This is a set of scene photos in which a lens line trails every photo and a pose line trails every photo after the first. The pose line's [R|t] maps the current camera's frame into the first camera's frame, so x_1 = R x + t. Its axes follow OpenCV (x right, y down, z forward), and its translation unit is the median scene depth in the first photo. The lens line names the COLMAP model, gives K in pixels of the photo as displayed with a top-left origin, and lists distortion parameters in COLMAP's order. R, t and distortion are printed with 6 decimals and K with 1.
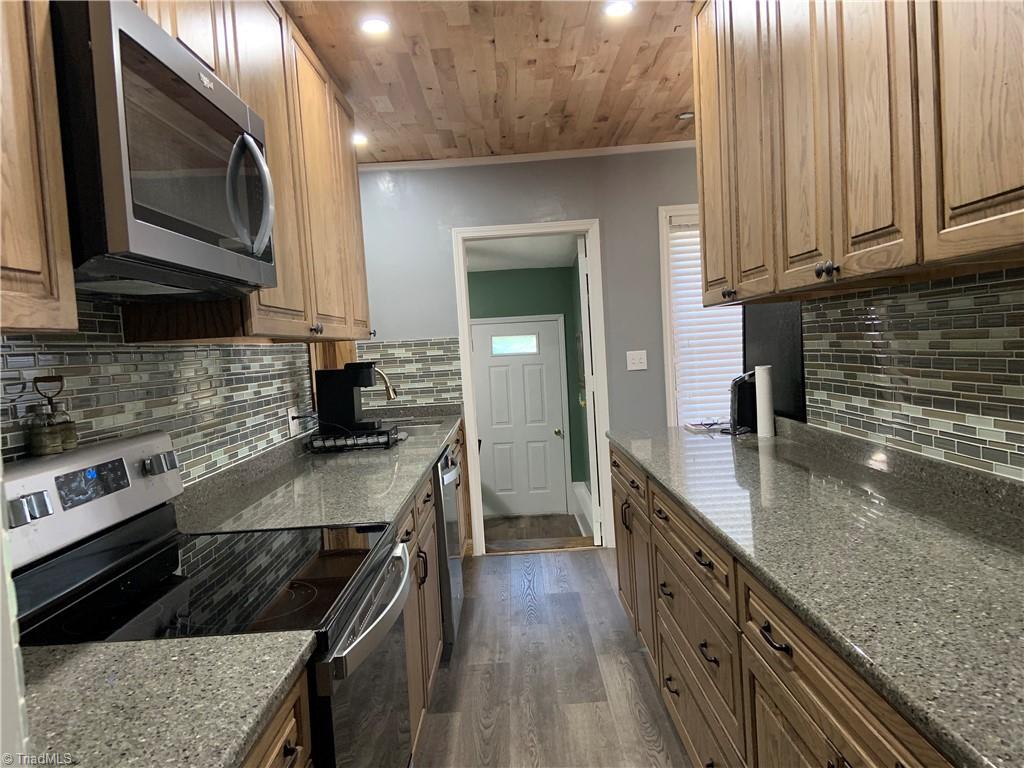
lens RADIAL K [[766.3, 0, 496.2], [0, 766.3, 387.4], [0, 0, 1]] dist [0.121189, -0.158019]
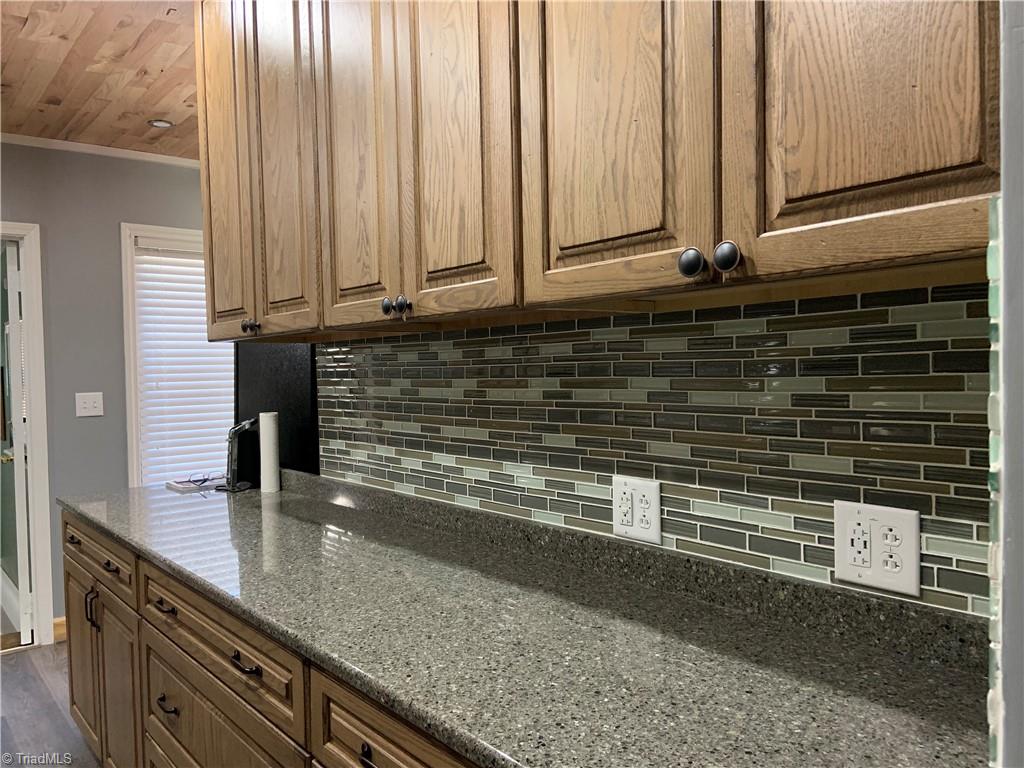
lens RADIAL K [[766.3, 0, 496.2], [0, 766.3, 387.4], [0, 0, 1]] dist [0.121189, -0.158019]
pose [[0.766632, 0.030787, 0.641349, -0.042222], [0.007891, 0.998323, -0.057355, -0.005029], [-0.642039, 0.049031, 0.765103, 0.213801]]
